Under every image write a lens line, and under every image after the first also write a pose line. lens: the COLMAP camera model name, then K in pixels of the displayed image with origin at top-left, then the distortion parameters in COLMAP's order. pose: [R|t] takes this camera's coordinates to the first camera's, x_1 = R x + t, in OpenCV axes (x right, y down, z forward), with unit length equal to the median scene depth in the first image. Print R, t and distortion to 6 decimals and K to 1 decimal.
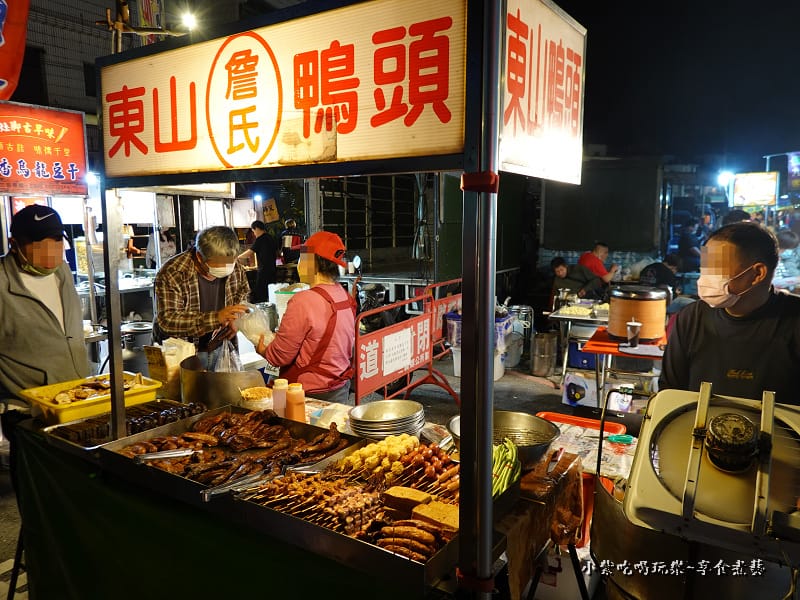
lens RADIAL K [[594.8, 0, 399.7], [0, 594.8, 300.4], [0, 0, 1]] dist [-0.009519, -0.001953]
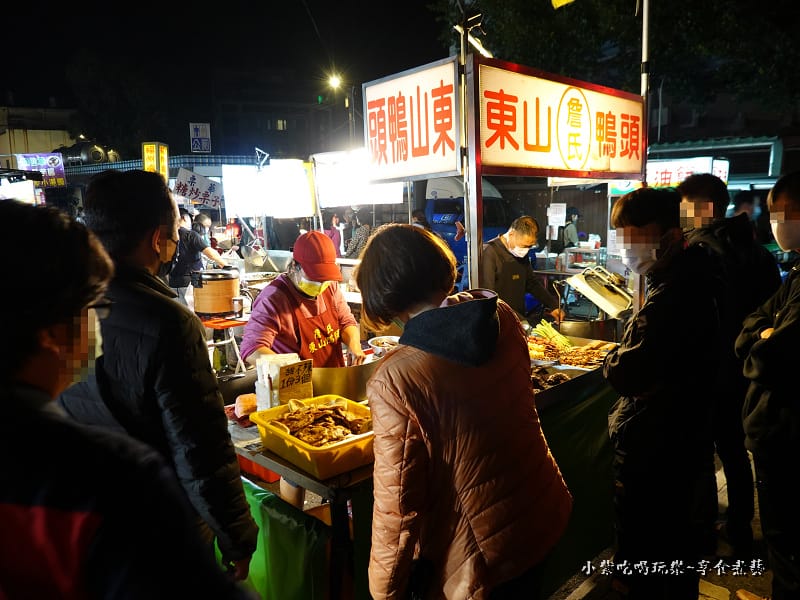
lens RADIAL K [[594.8, 0, 400.4], [0, 594.8, 299.5], [0, 0, 1]] dist [-0.009519, -0.001953]
pose [[0.216830, -0.153028, 0.964141, -1.787308], [0.156796, 0.980274, 0.120326, -0.131101], [-0.963535, 0.125083, 0.236547, 1.009195]]
